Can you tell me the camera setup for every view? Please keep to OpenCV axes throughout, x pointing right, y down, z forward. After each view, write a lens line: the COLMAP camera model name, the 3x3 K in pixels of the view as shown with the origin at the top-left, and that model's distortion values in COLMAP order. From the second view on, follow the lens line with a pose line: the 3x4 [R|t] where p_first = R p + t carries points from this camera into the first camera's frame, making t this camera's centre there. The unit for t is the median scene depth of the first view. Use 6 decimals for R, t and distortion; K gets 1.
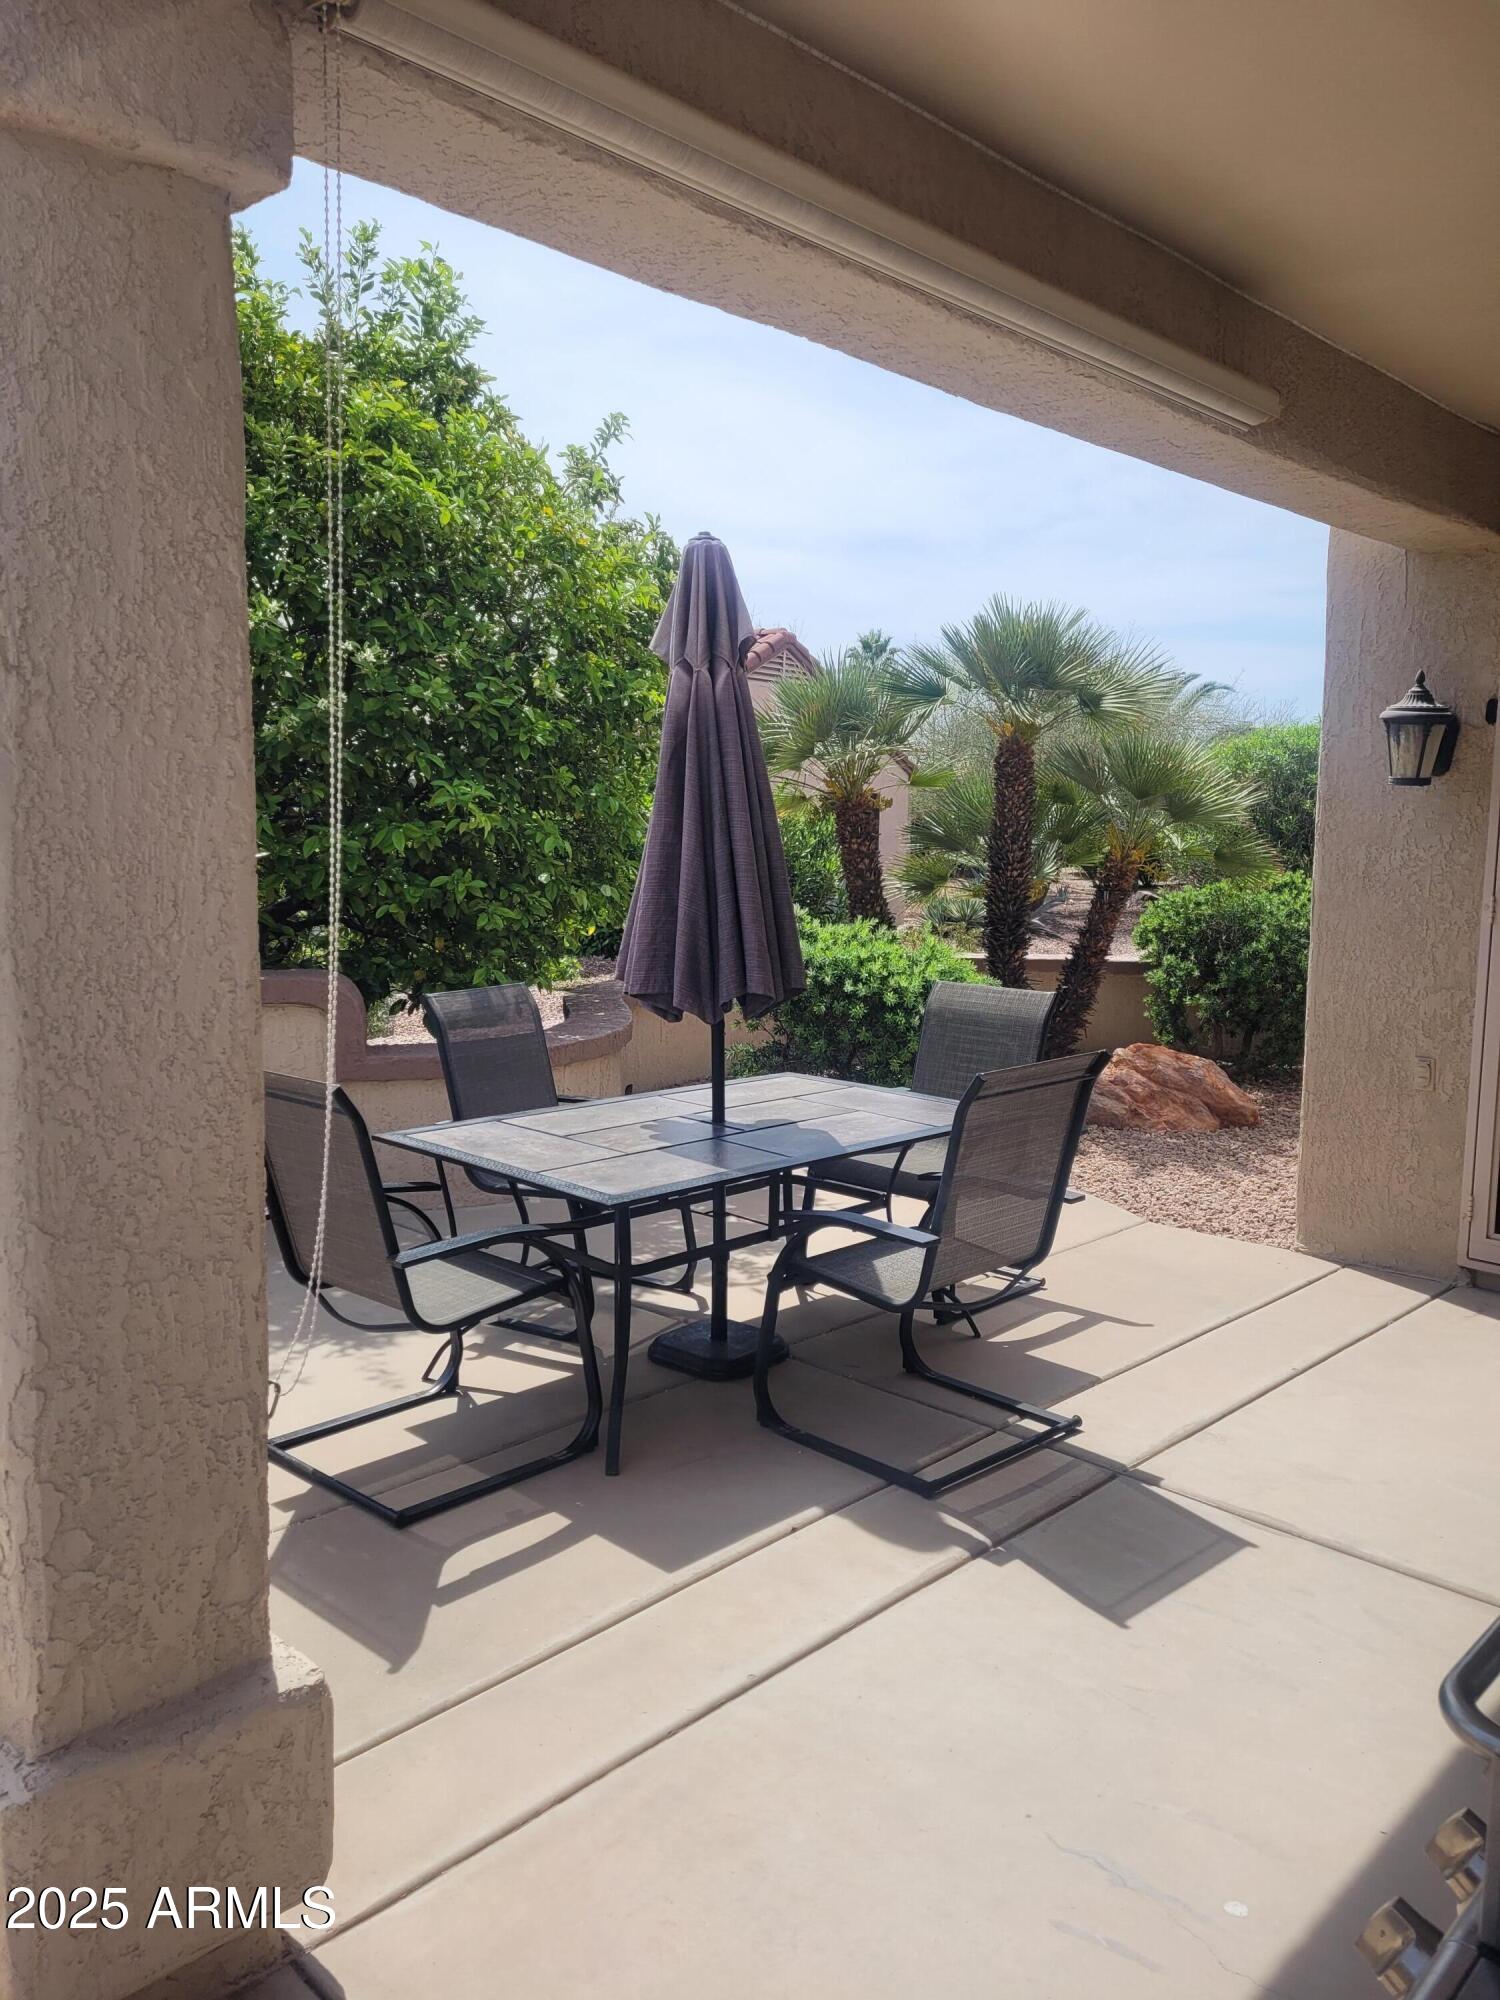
lens RADIAL K [[1510.2, 0, 760.7], [0, 1510.2, 1009.3], [0, 0, 1]] dist [0.055128, -0.040680]
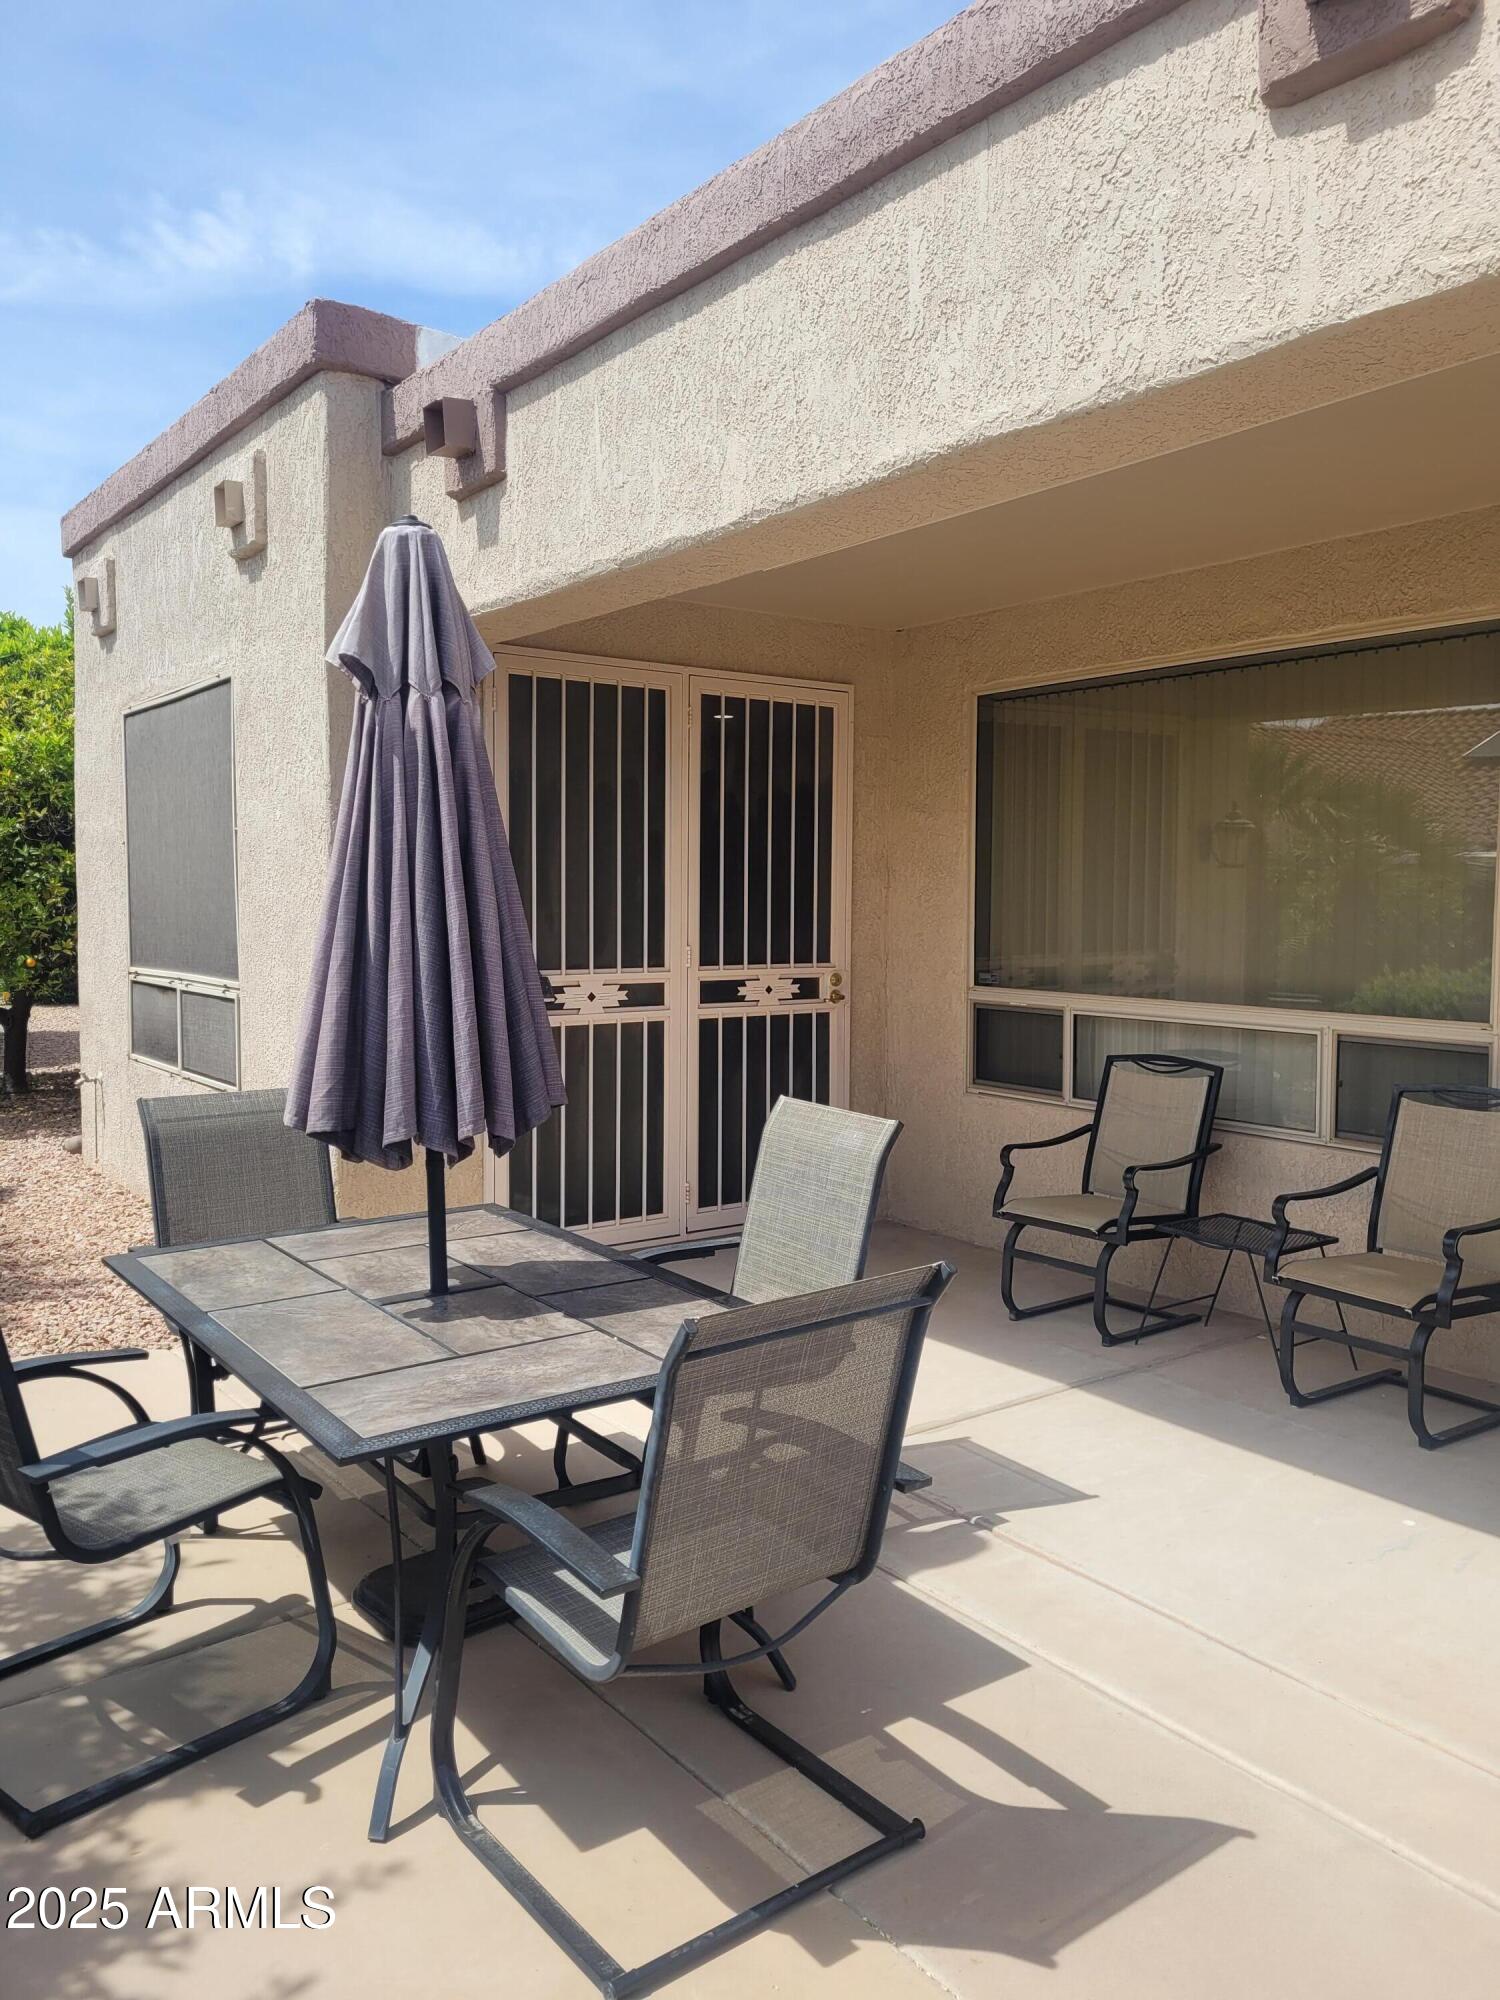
lens RADIAL K [[1510.2, 0, 760.7], [0, 1510.2, 1009.3], [0, 0, 1]] dist [0.055128, -0.040680]
pose [[0.173467, -0.098198, 0.979932, -0.947681], [0.129361, 0.988667, 0.076174, -0.137079], [-0.976307, 0.113551, 0.184204, 0.876991]]
